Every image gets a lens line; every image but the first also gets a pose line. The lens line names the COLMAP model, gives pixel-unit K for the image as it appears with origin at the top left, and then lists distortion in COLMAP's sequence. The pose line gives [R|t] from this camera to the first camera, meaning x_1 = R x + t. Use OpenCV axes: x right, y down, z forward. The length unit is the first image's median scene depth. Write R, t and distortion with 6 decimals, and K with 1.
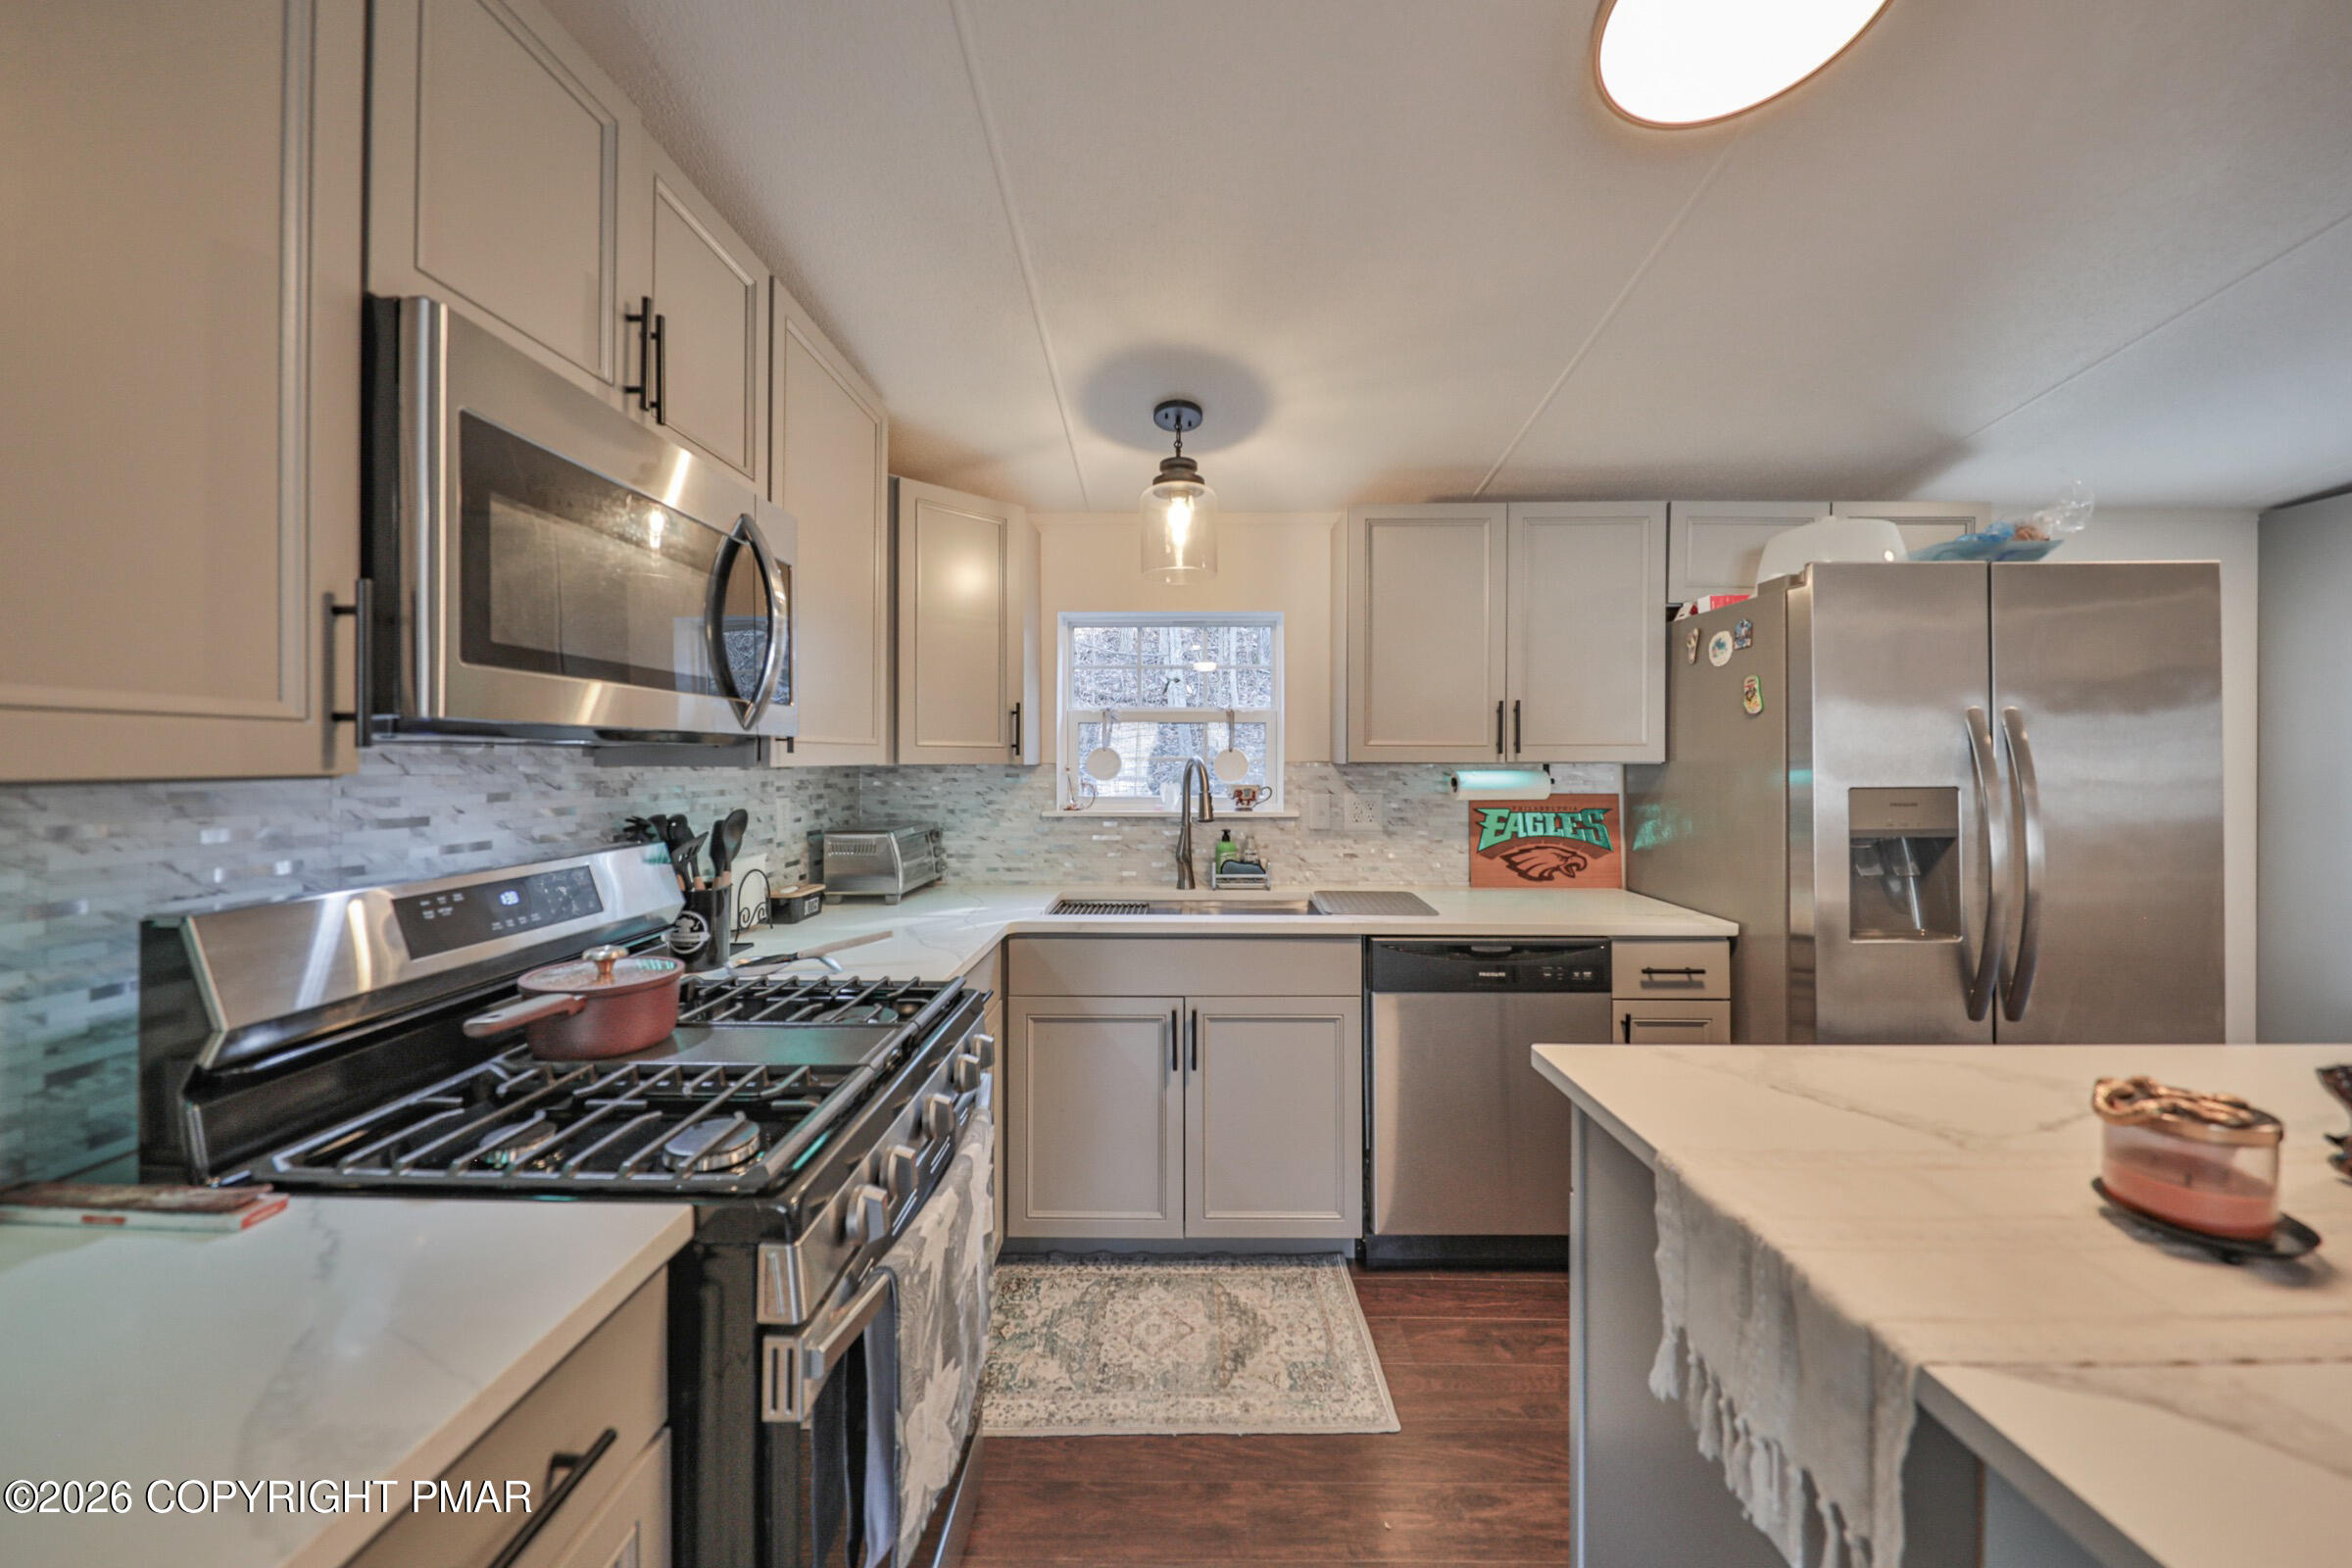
lens RADIAL K [[835.4, 0, 1184.2], [0, 835.4, 761.2], [0, 0, 1]] dist [-0.000283, -0.003737]
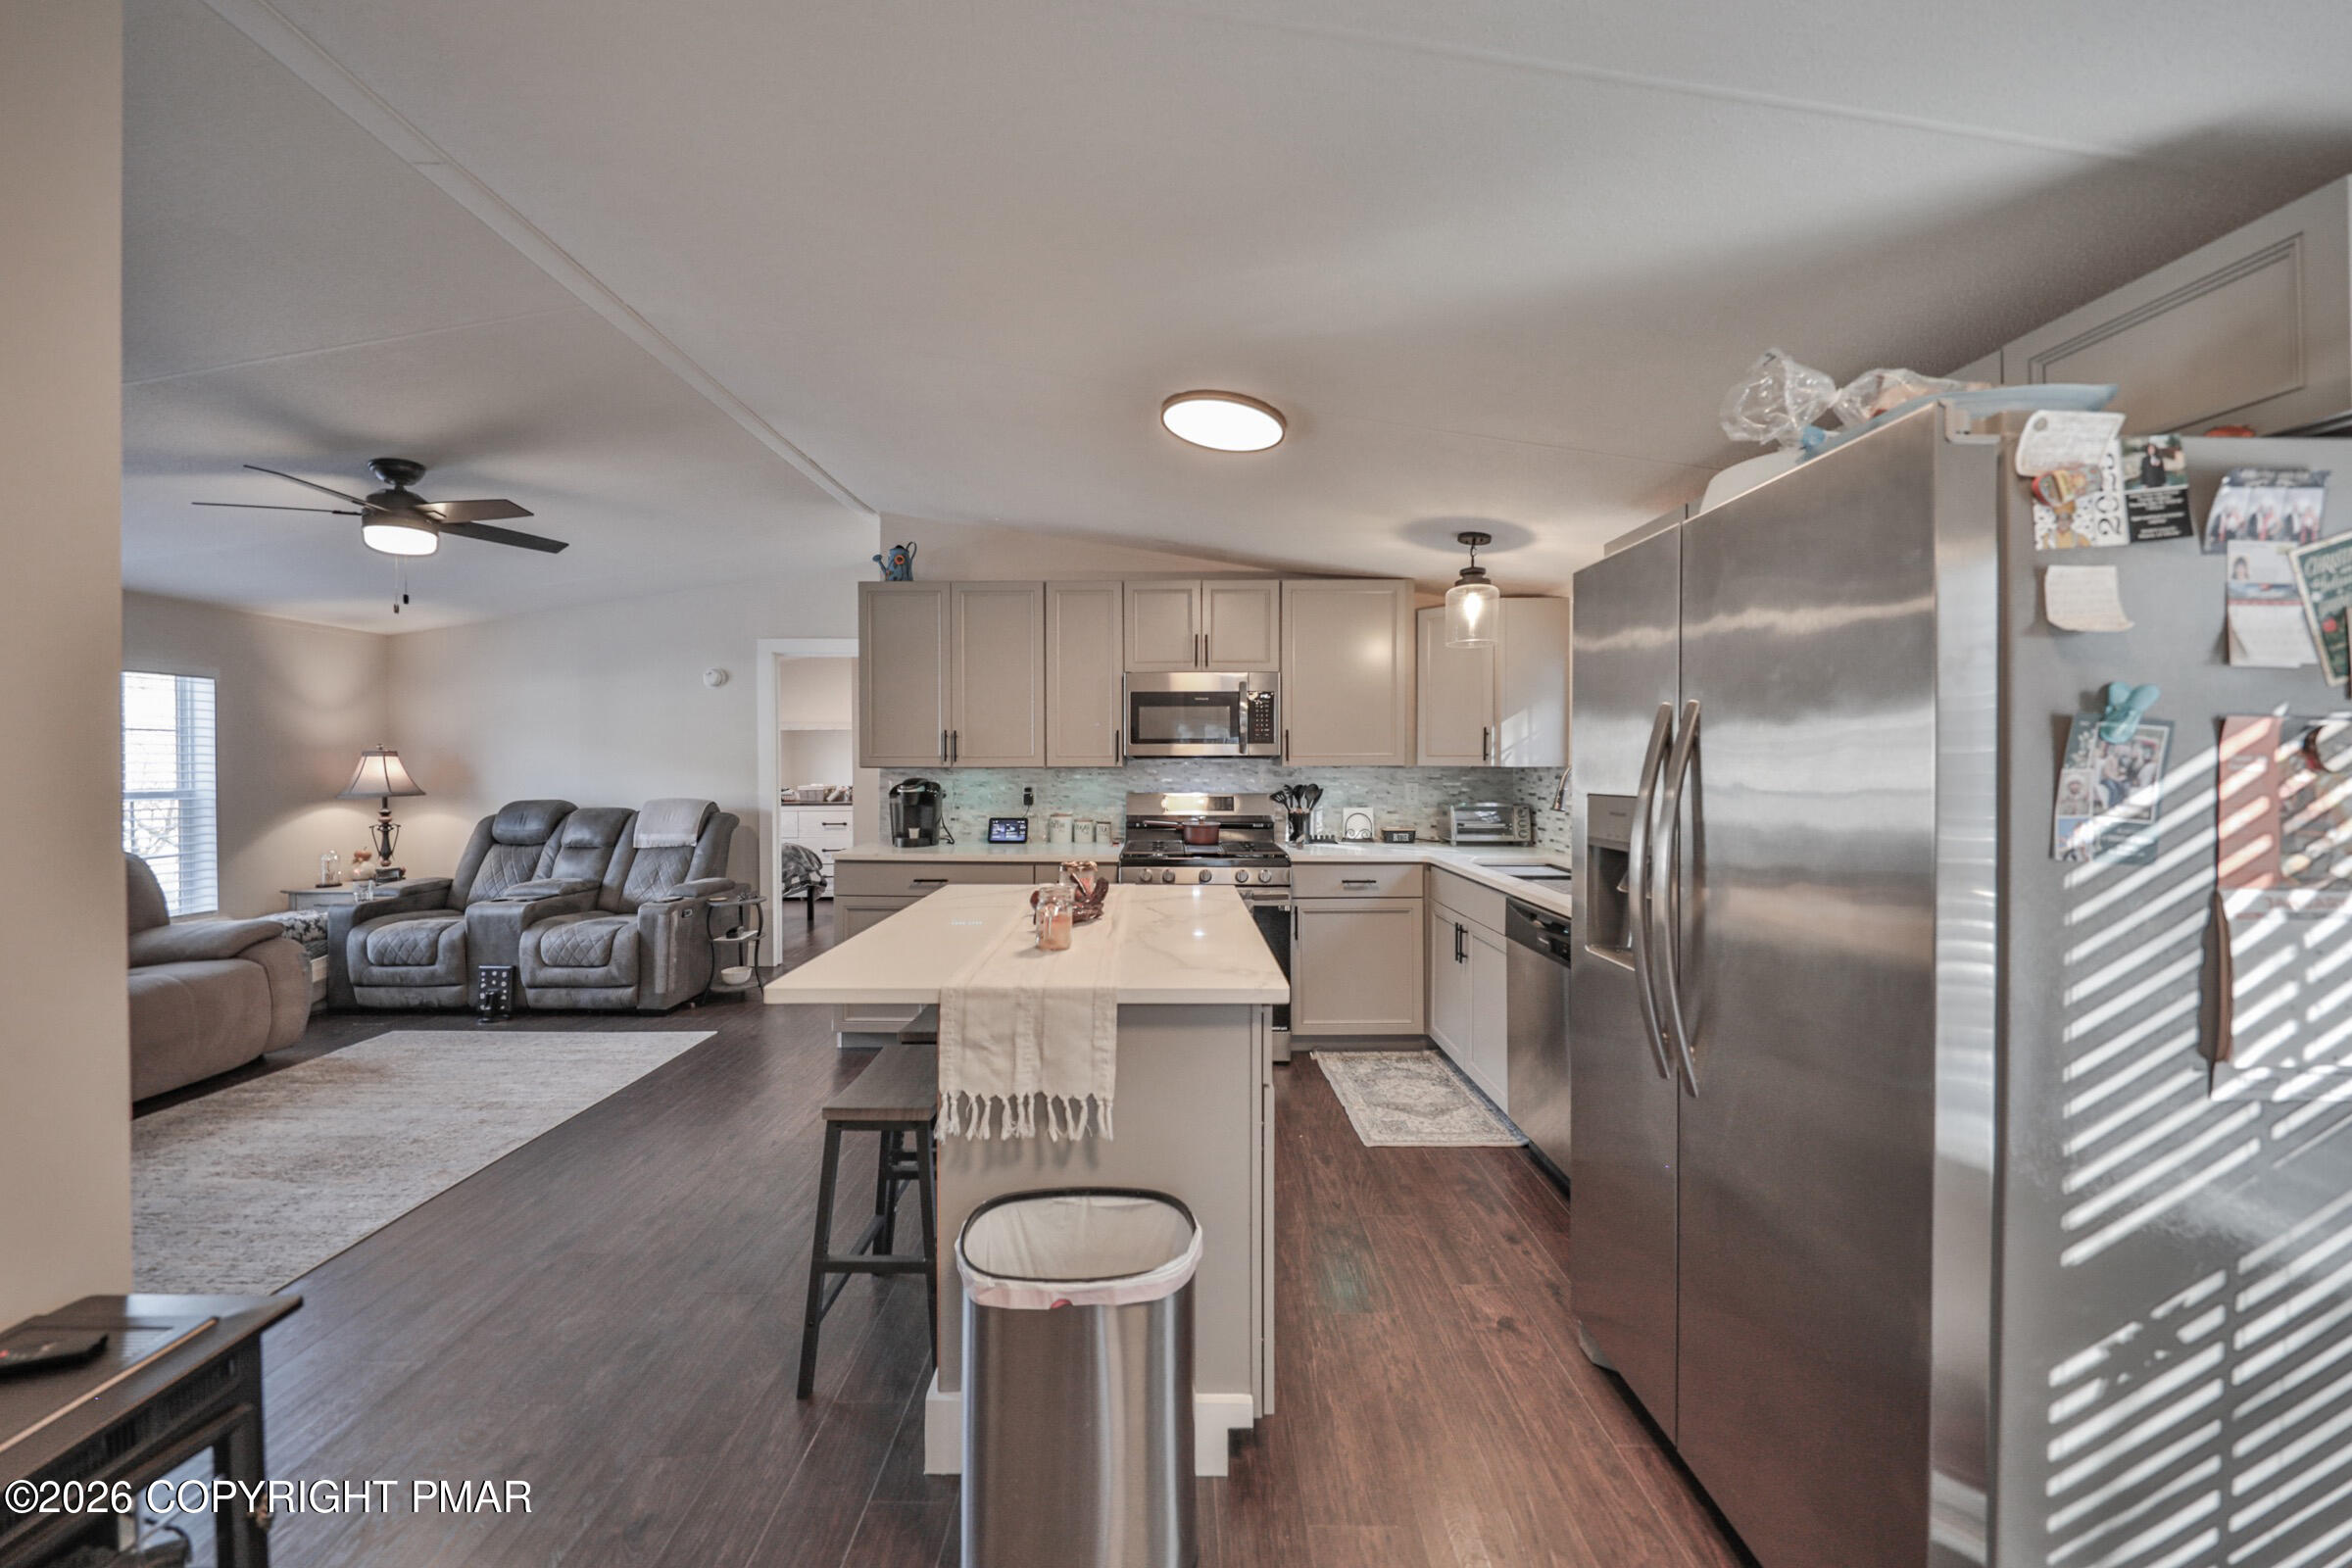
lens RADIAL K [[835.4, 0, 1184.2], [0, 835.4, 761.2], [0, 0, 1]] dist [-0.000283, -0.003737]
pose [[0.045248, -0.000089, -0.998976, 1.723184], [0.000316, 1.000000, -0.000075, -0.008297], [0.998976, -0.000312, 0.045248, 0.458932]]
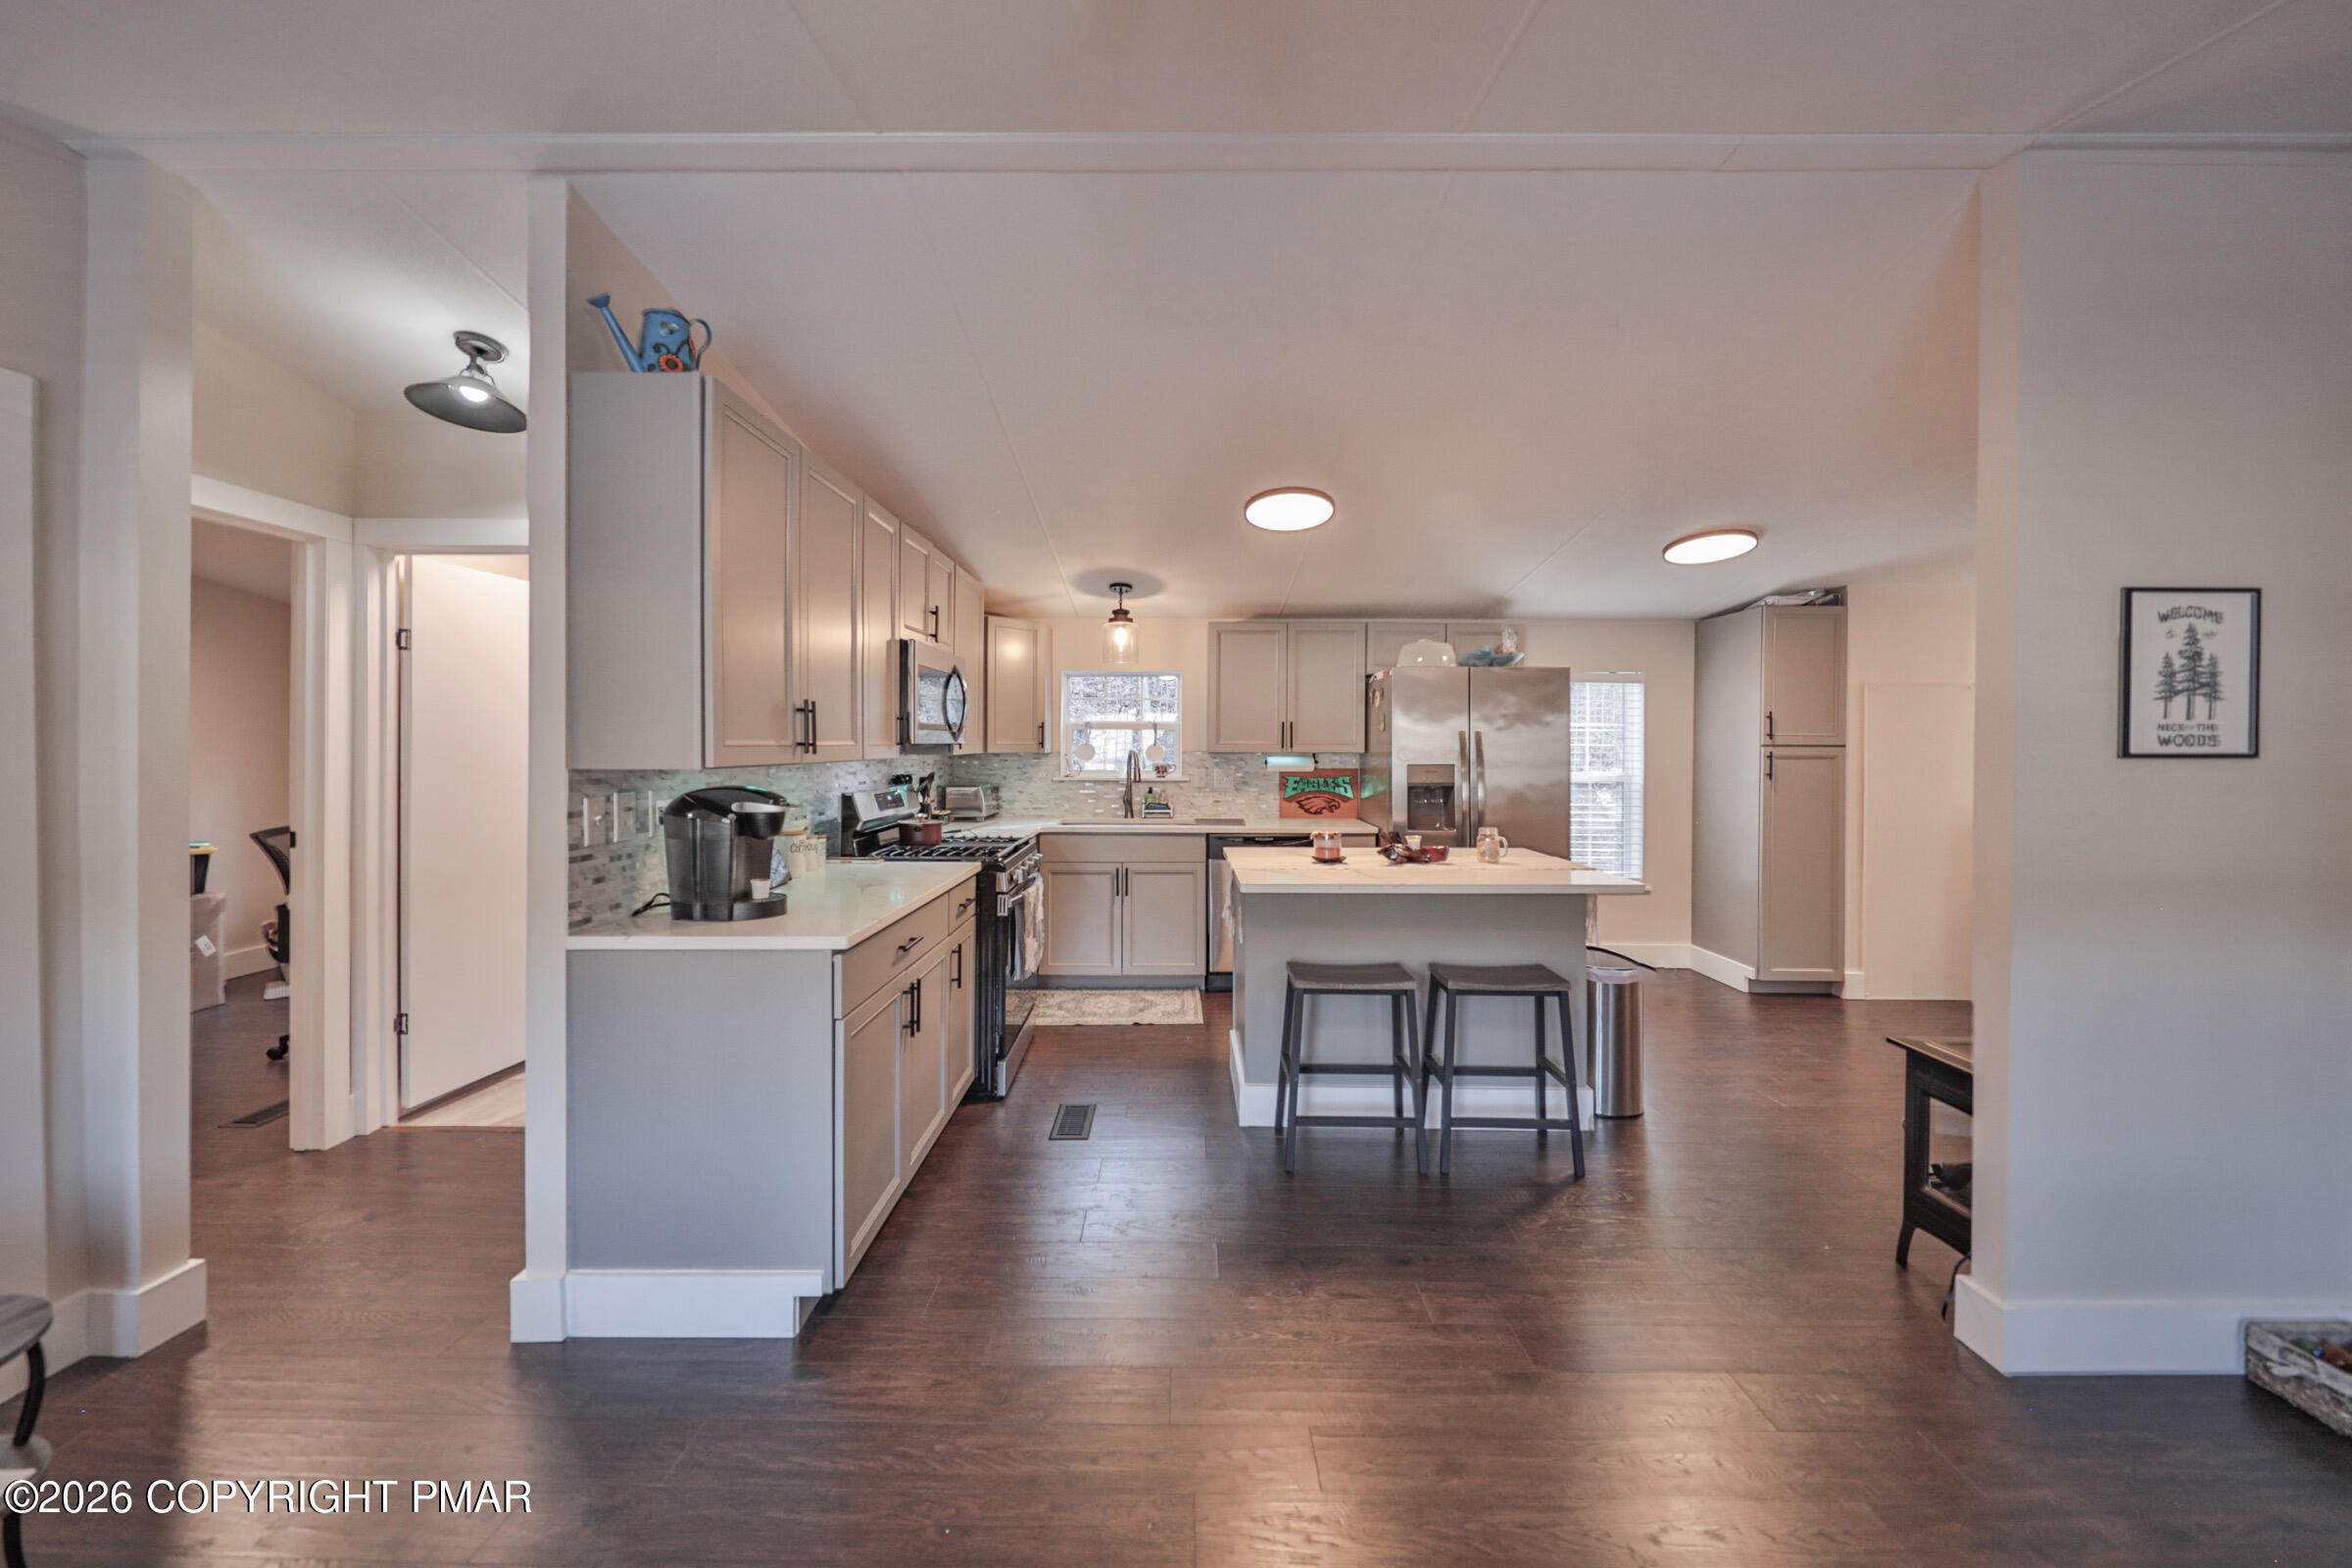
lens RADIAL K [[804.8, 0, 1177.6], [0, 804.8, 749.0], [0, 0, 1]] dist [-0.000791, -0.000058]
pose [[0.999967, 0.002493, 0.007721, 0.140655], [-0.002526, 0.999988, 0.004182, -0.018073], [-0.007710, -0.004202, 0.999961, -1.191841]]
